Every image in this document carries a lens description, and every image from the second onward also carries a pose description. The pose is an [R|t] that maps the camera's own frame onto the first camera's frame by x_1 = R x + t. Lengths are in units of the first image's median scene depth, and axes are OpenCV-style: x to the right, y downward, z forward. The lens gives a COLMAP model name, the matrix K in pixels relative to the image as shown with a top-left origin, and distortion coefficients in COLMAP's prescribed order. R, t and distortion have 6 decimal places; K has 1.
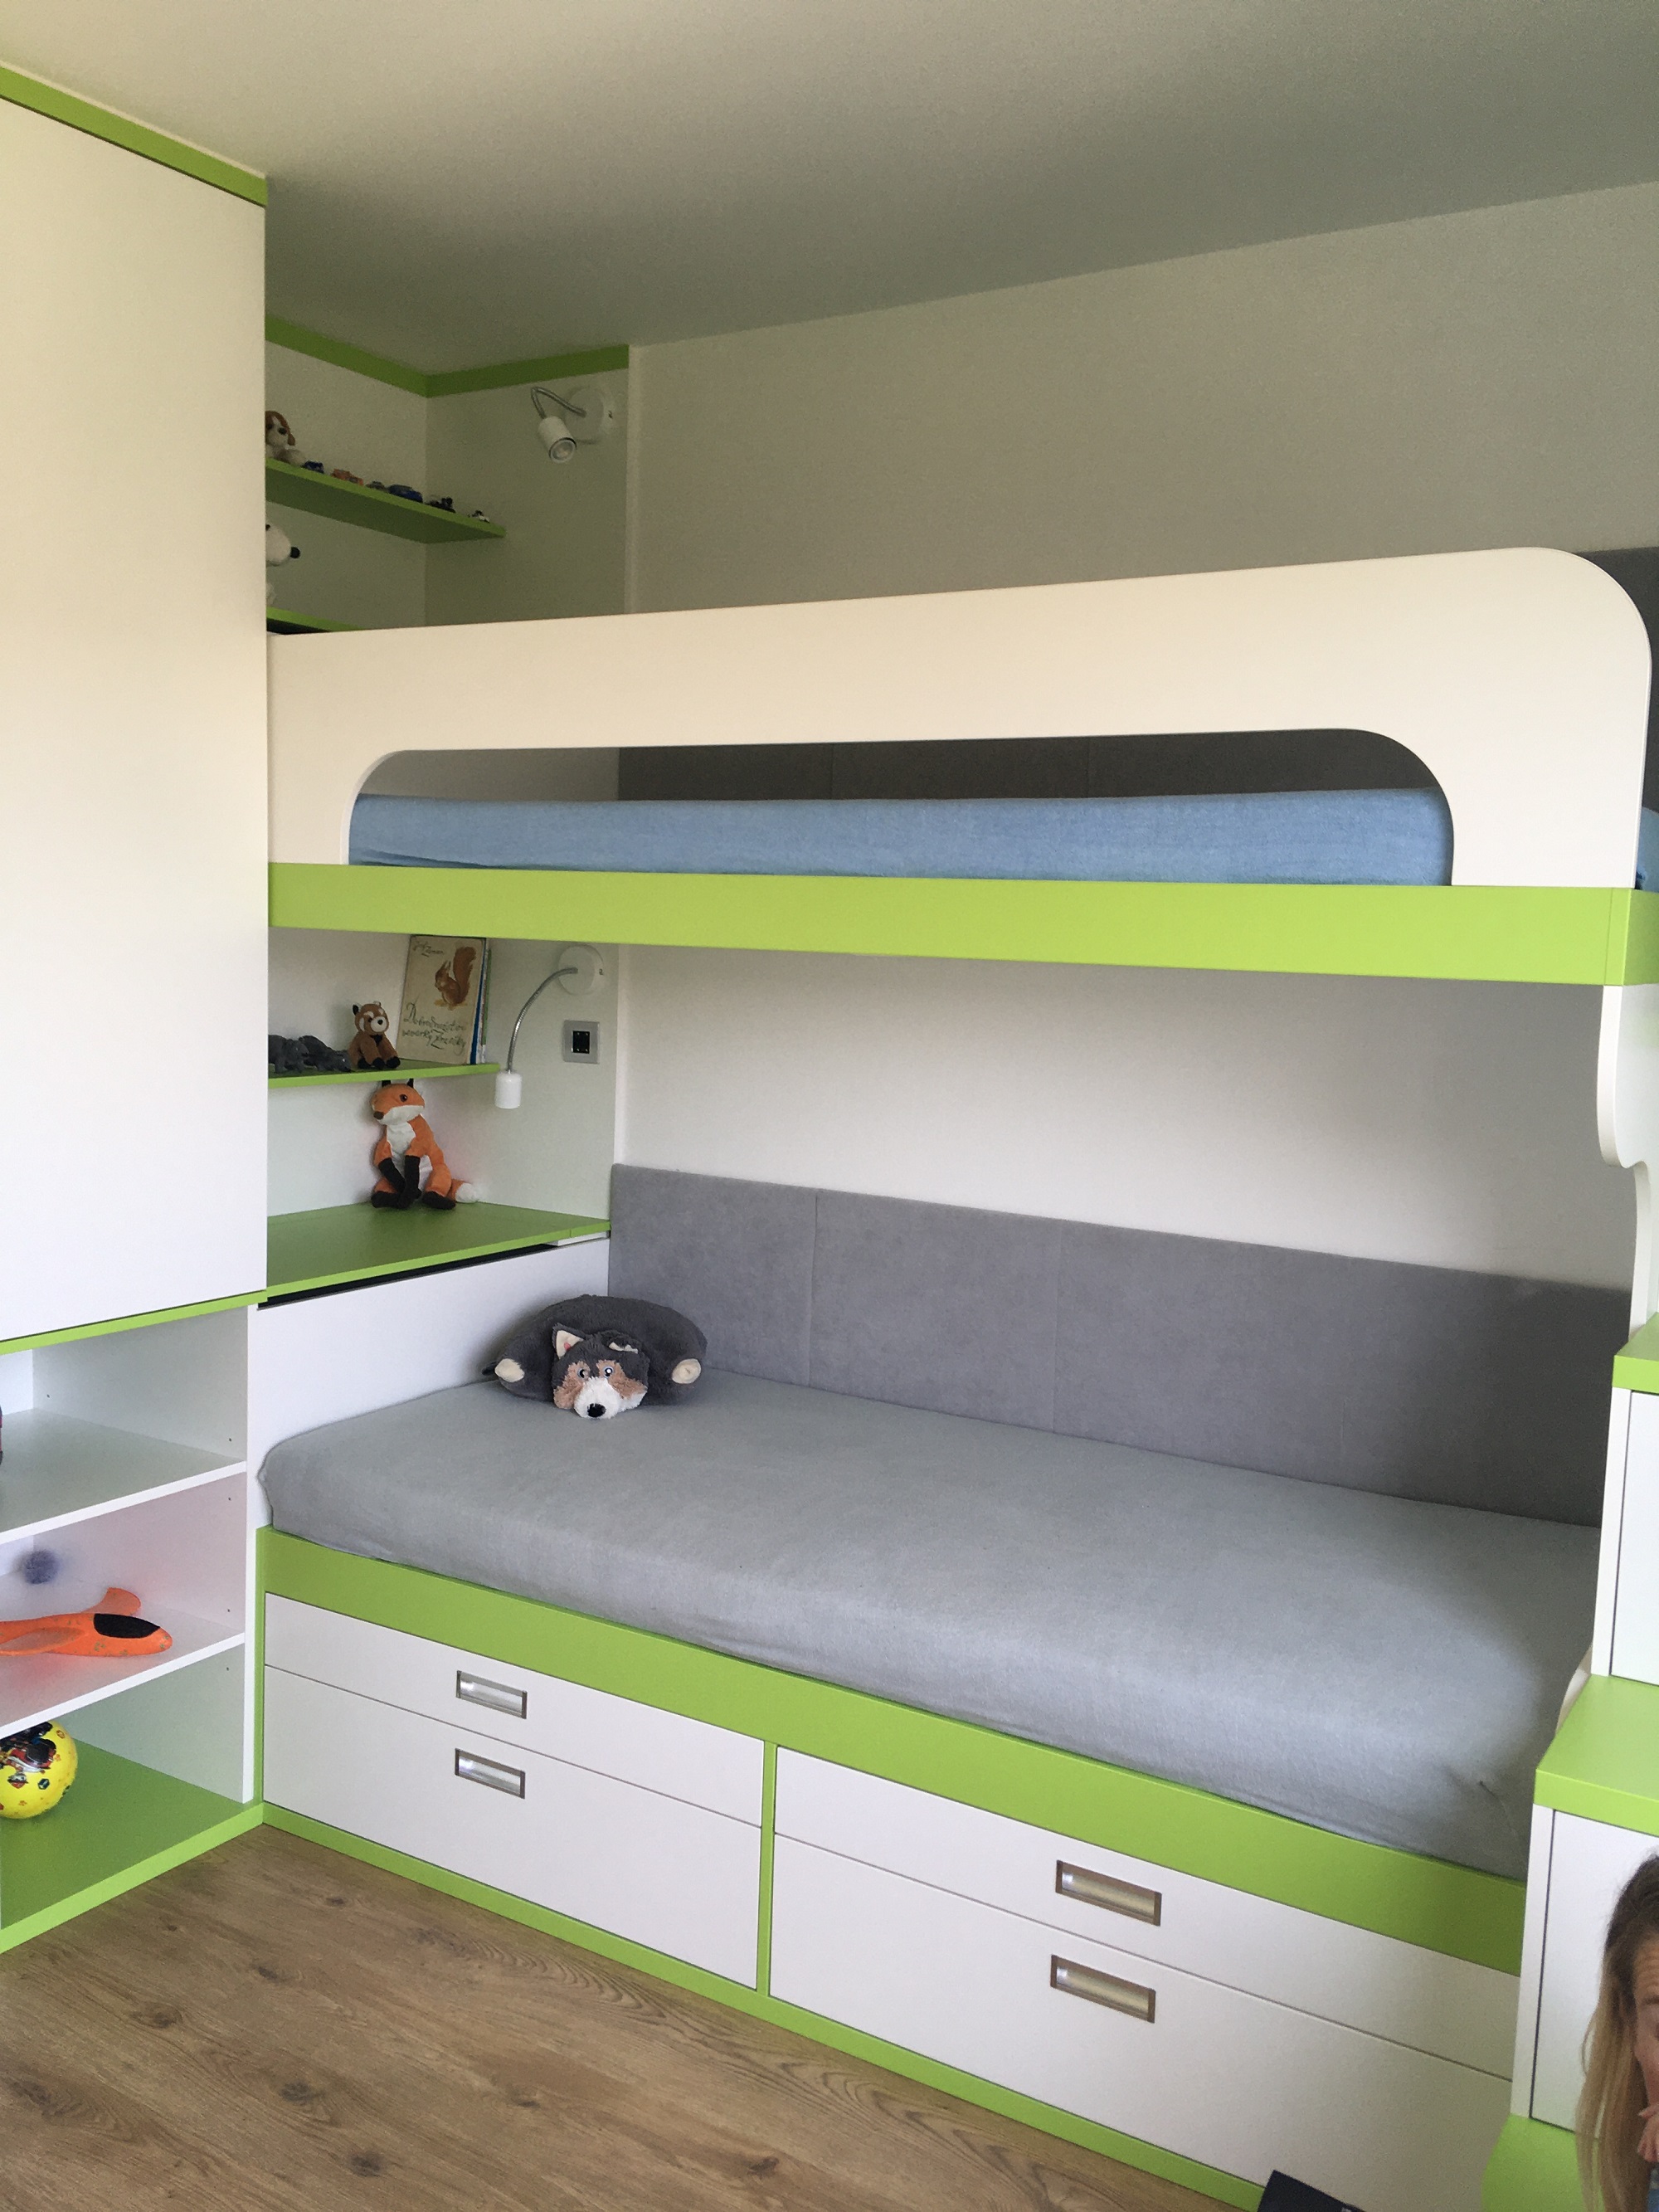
lens RADIAL K [[1829.8, 0, 883.0], [0, 1829.8, 1090.4], [0, 0, 1]] dist [0.030564, -0.096982]
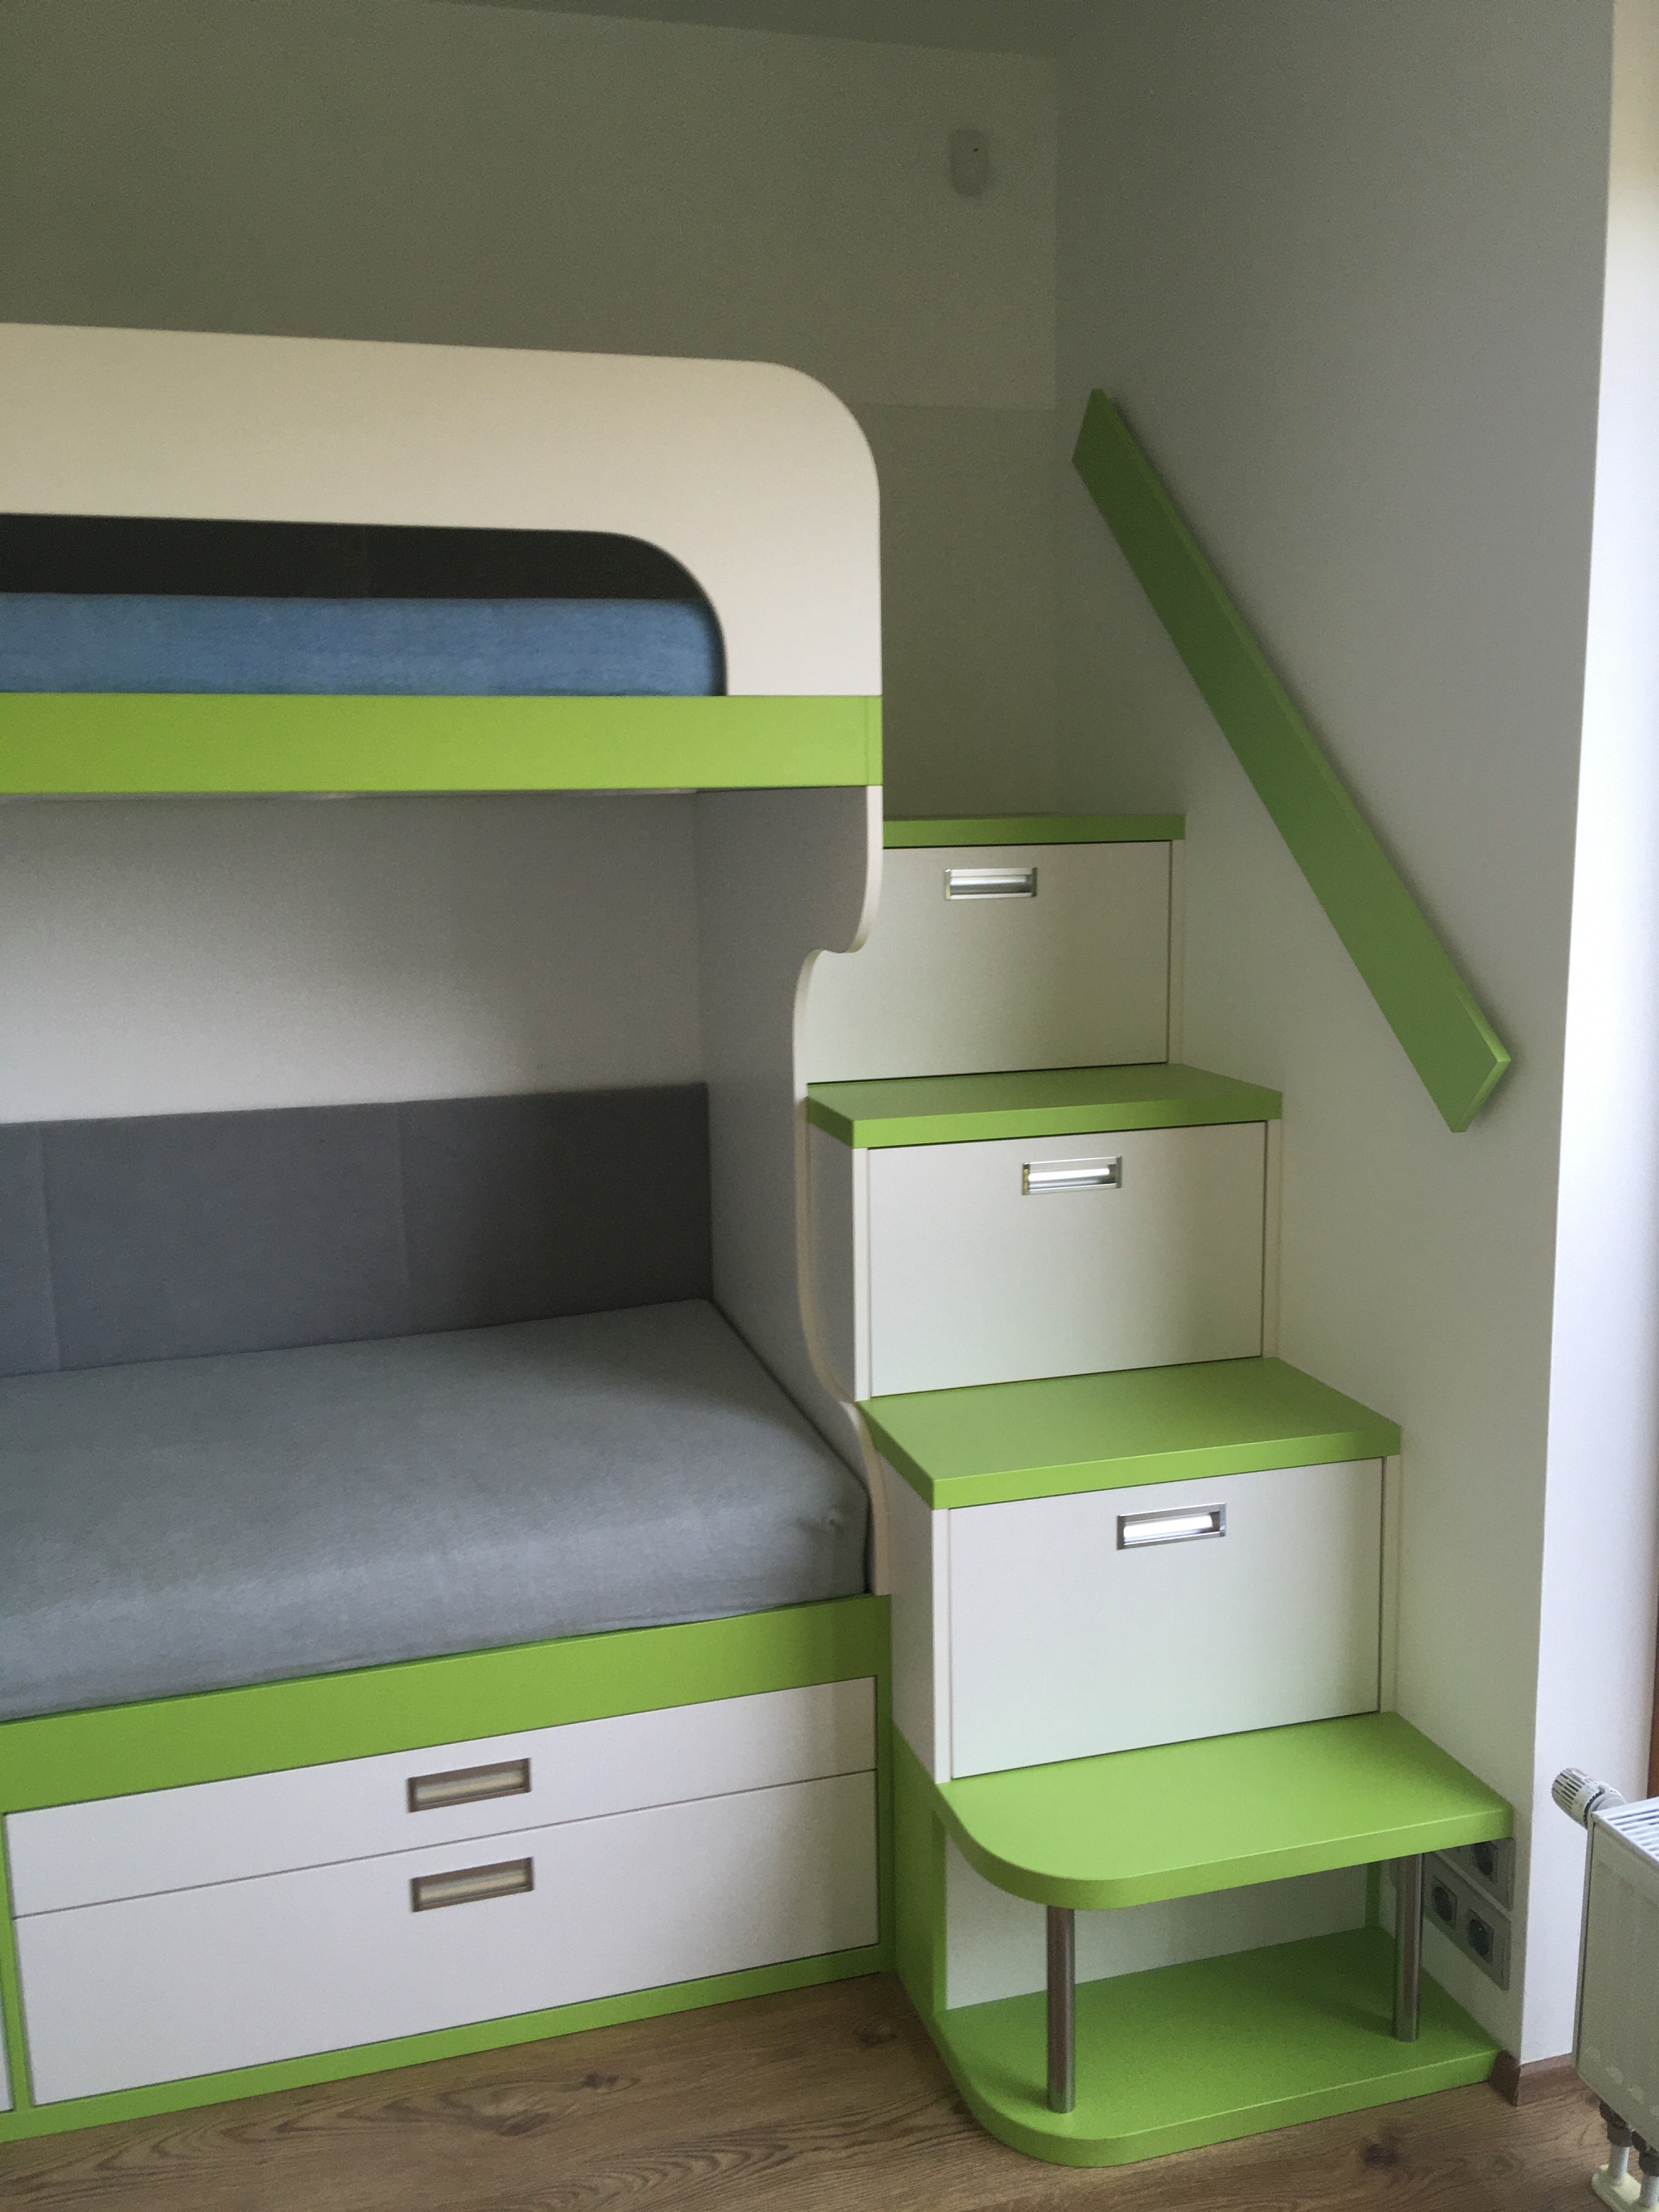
lens RADIAL K [[1829.8, 0, 877.0], [0, 1829.8, 1042.1], [0, 0, 1]] dist [0.030564, -0.096982]
pose [[0.650503, -0.153144, 0.743904, -0.568867], [0.094042, 0.988164, 0.121195, -0.048131], [-0.753659, -0.008880, 0.657205, 0.343001]]
